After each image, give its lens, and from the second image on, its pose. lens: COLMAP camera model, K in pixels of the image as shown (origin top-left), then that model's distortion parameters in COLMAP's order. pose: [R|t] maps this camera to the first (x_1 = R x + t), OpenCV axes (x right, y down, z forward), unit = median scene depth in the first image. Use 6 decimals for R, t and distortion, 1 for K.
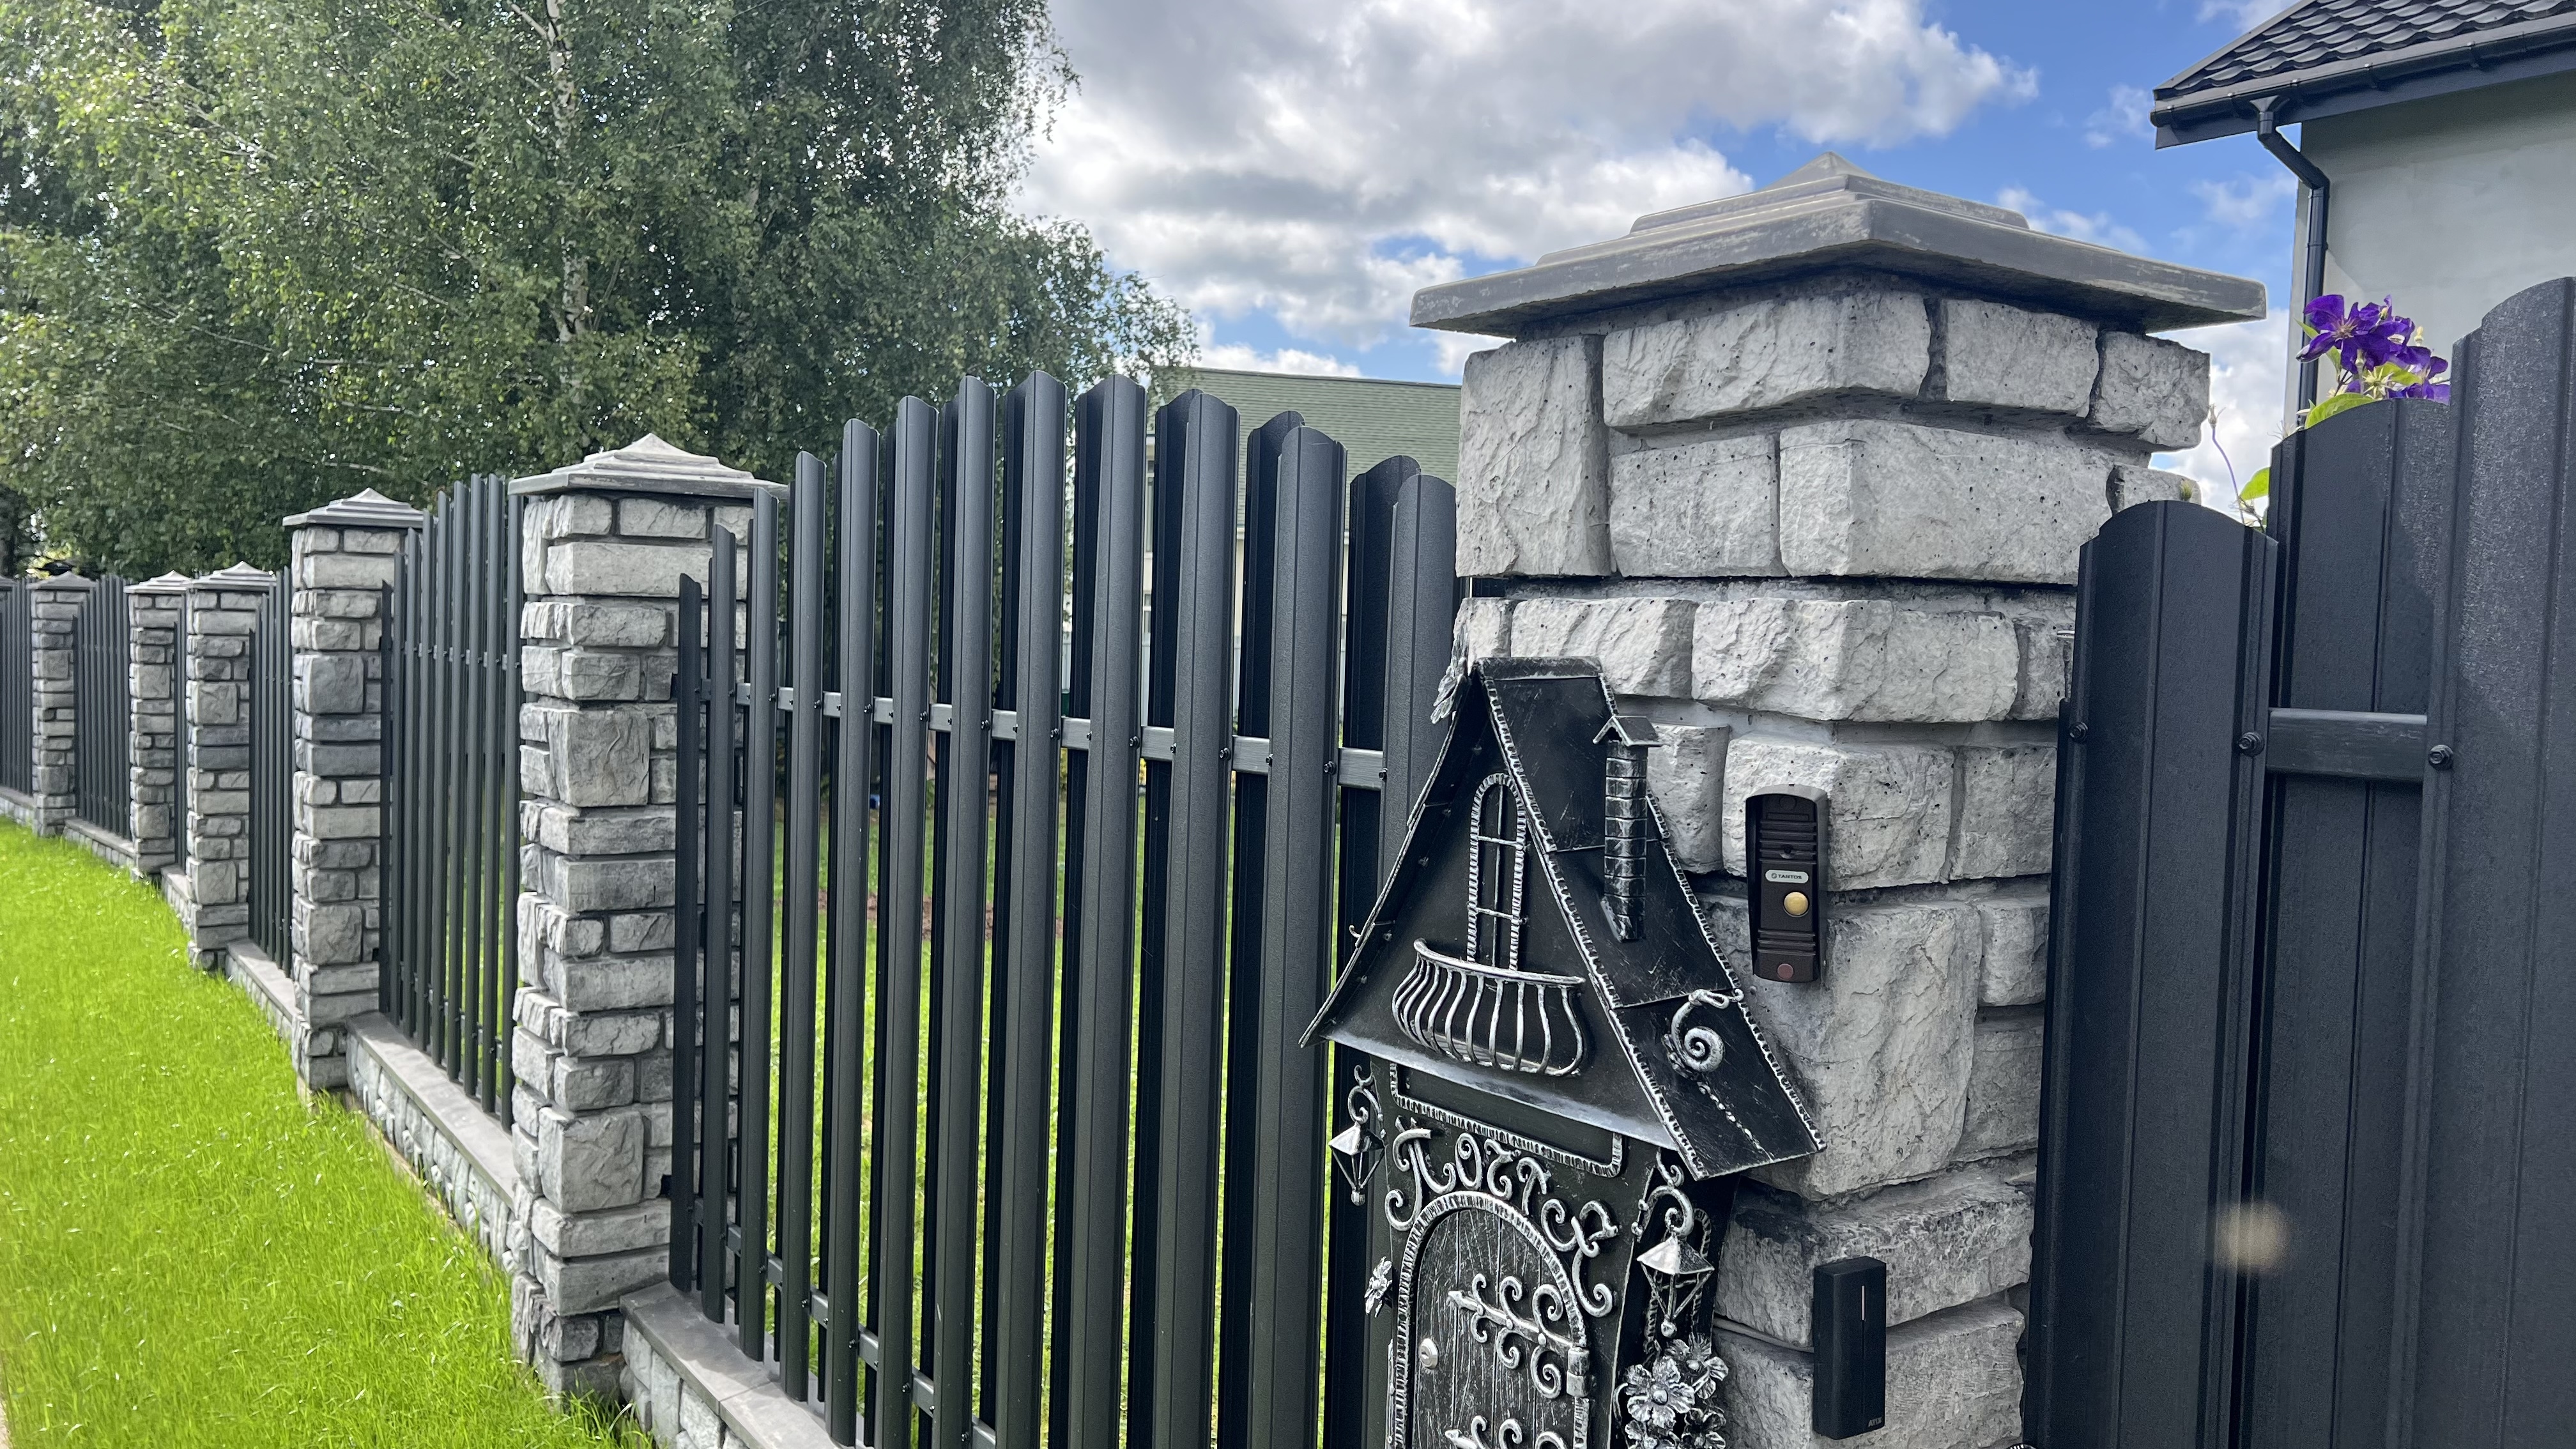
lens RADIAL K [[1946.0, 0, 1276.4], [0, 1946.0, 729.8], [0, 0, 1]] dist [0.057663, -0.079828]
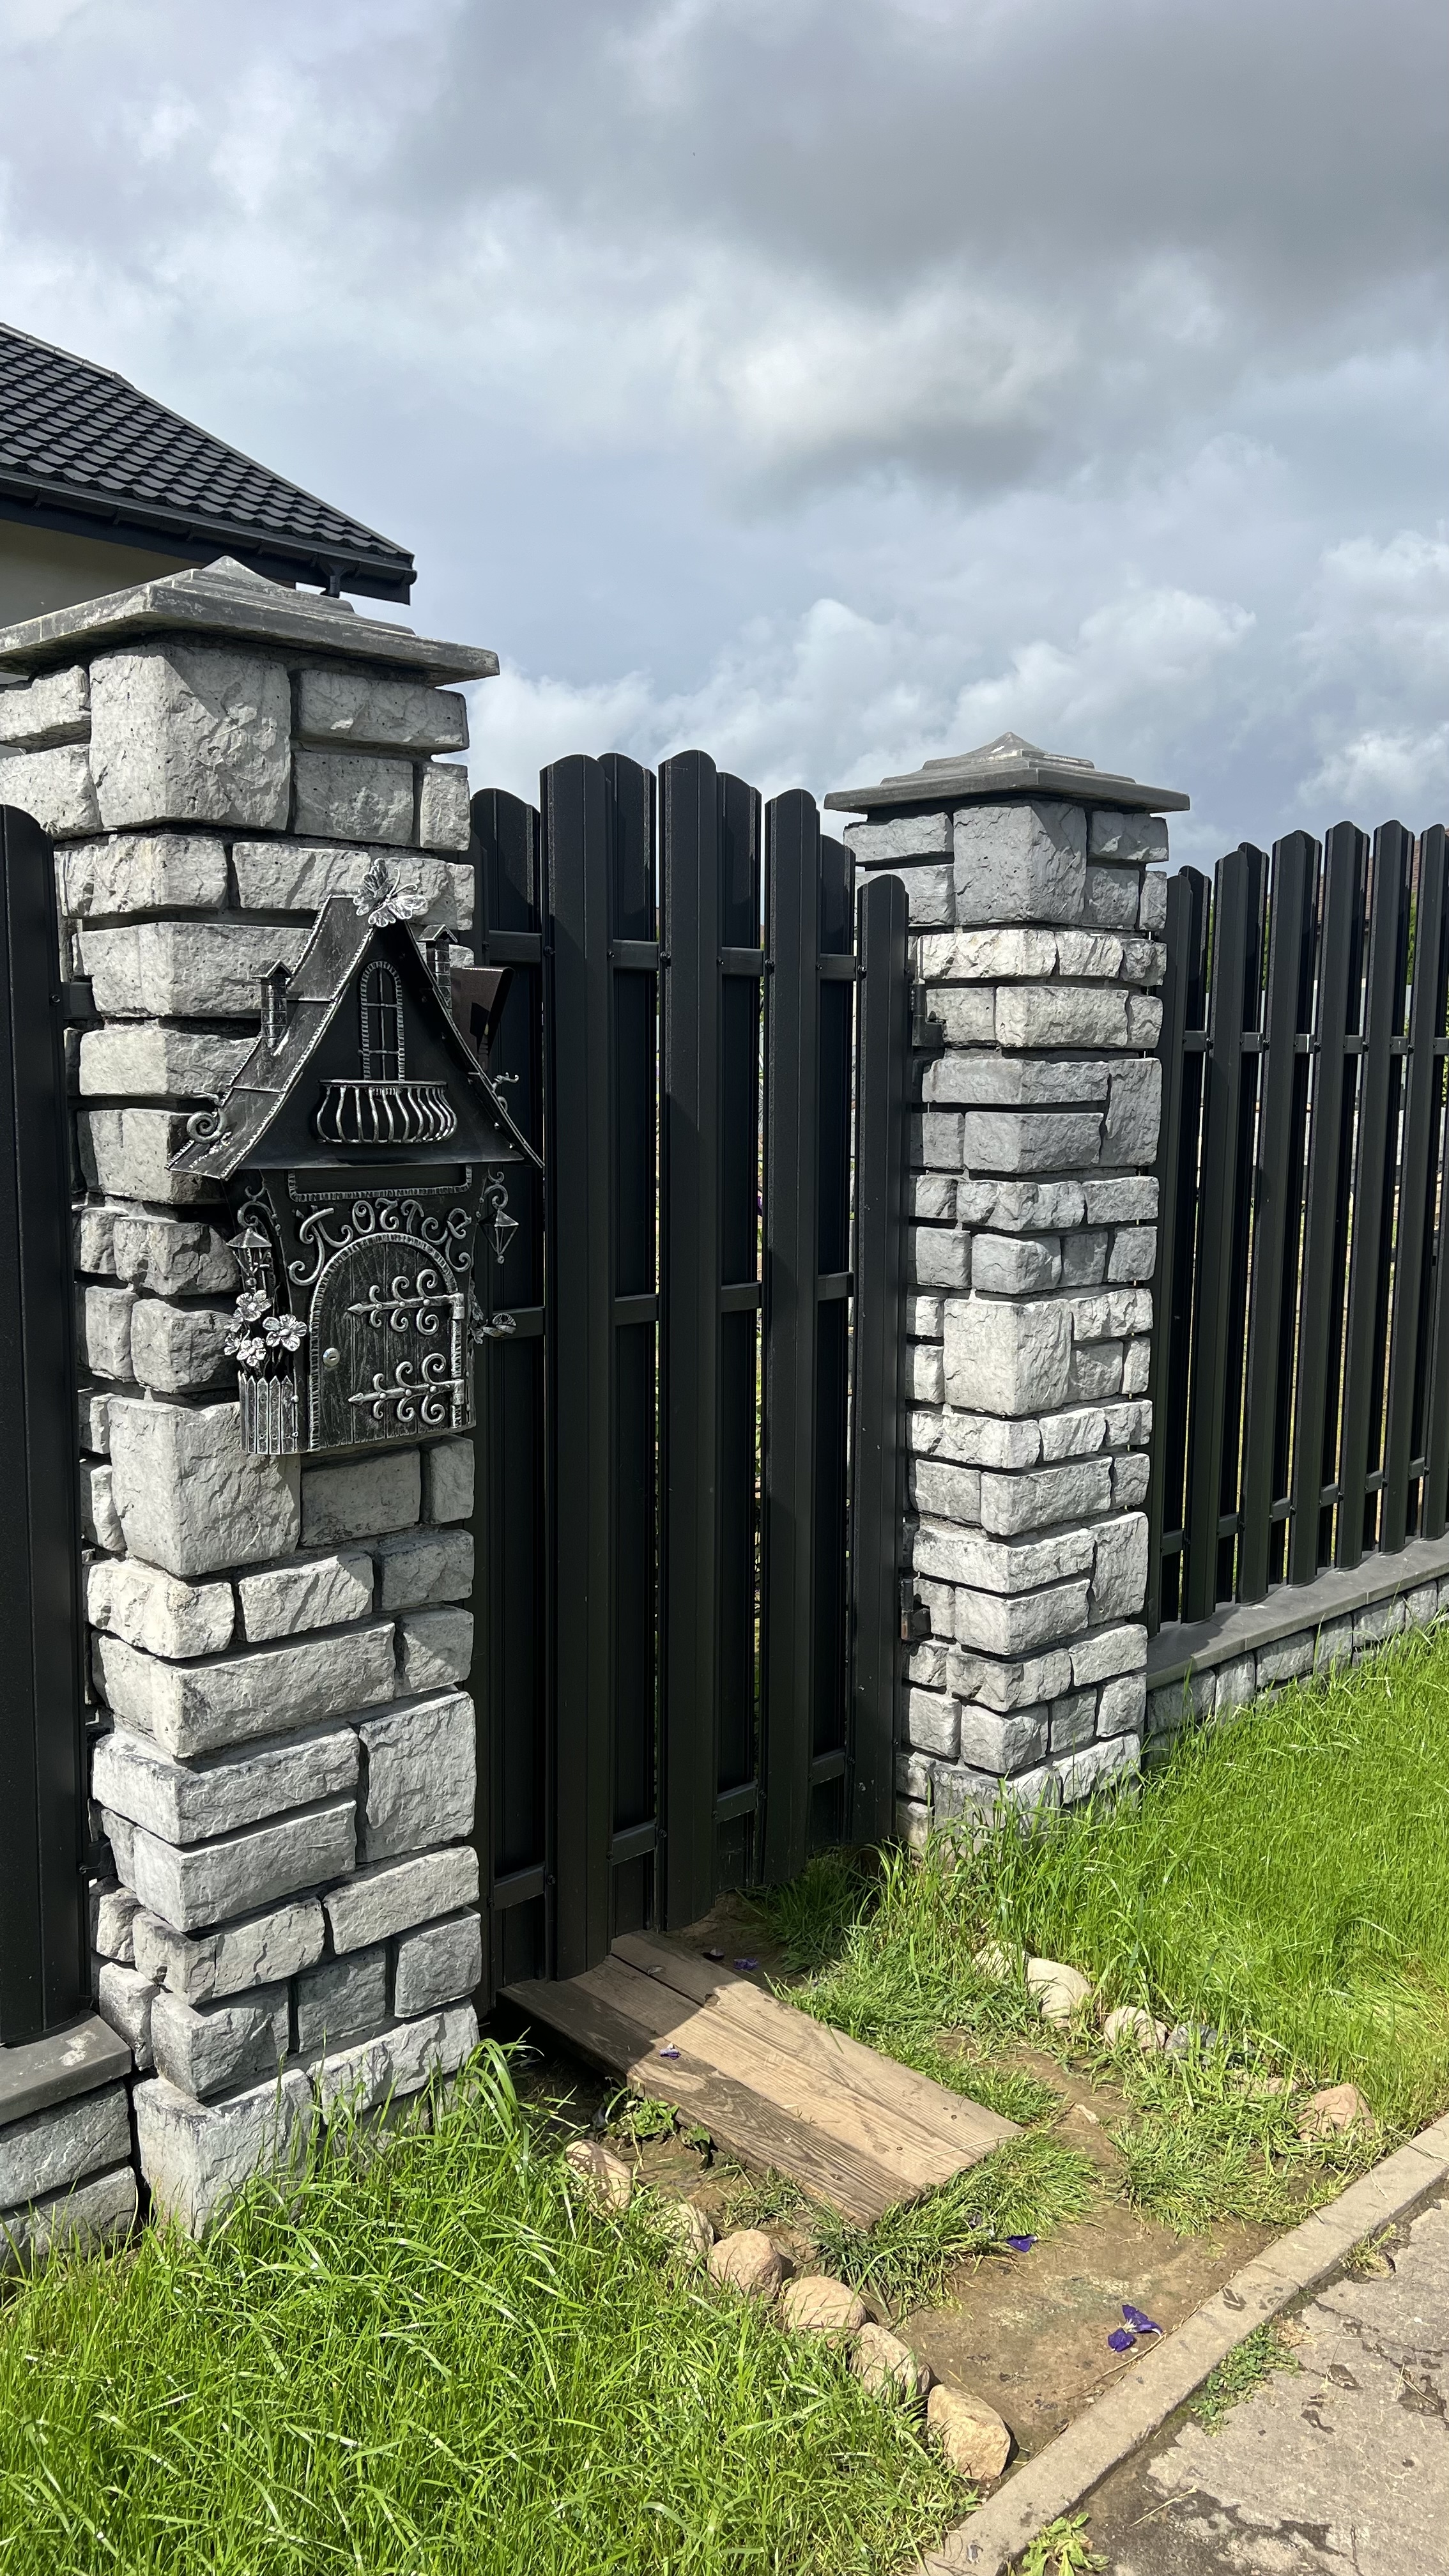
lens RADIAL K [[1946.0, 0, 785.3], [0, 1946.0, 1291.5], [0, 0, 1]] dist [0.057663, -0.079828]
pose [[-0.198942, -0.150260, 0.968423, -1.429072], [0.032125, 0.986645, 0.159687, 0.041802], [-0.979485, 0.062880, -0.191458, 0.942462]]
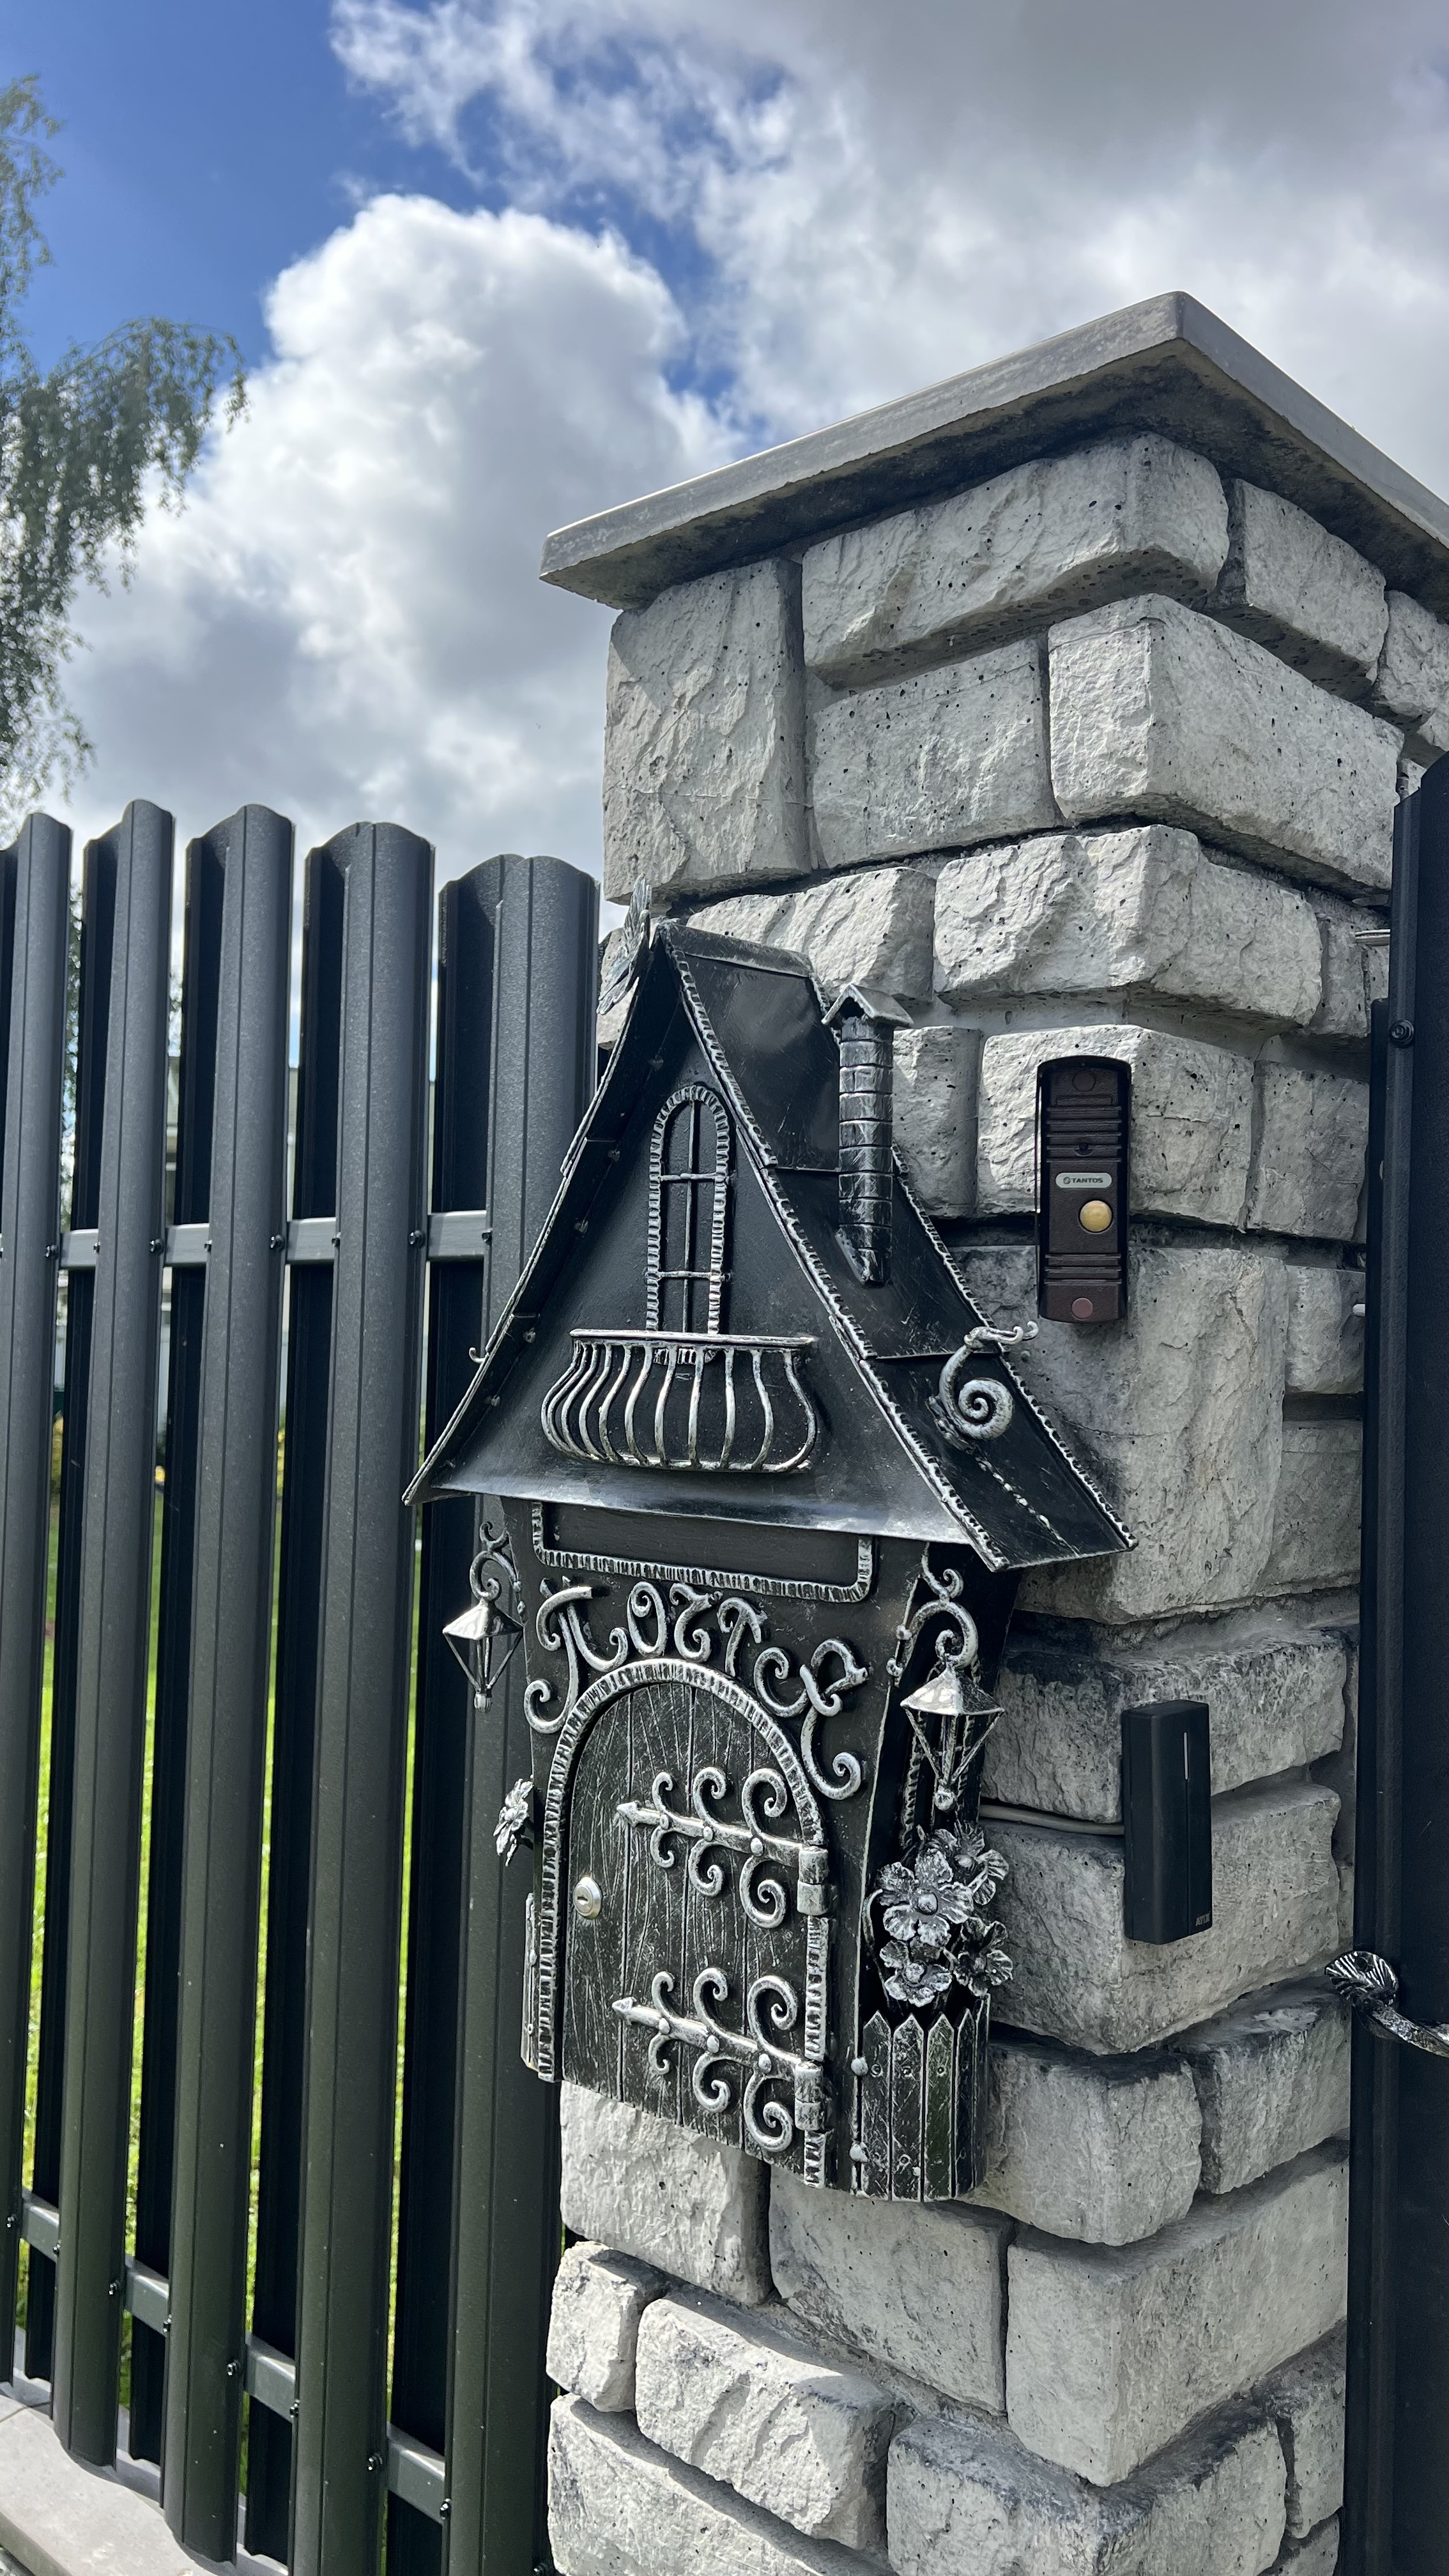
lens RADIAL K [[1946.0, 0, 734.5], [0, 1946.0, 1300.3], [0, 0, 1]] dist [0.057663, -0.079828]
pose [[0.975603, 0.003503, 0.219513, -0.029560], [0.012394, 0.997399, -0.071002, 0.149101], [-0.219191, 0.071990, 0.973023, 0.261945]]
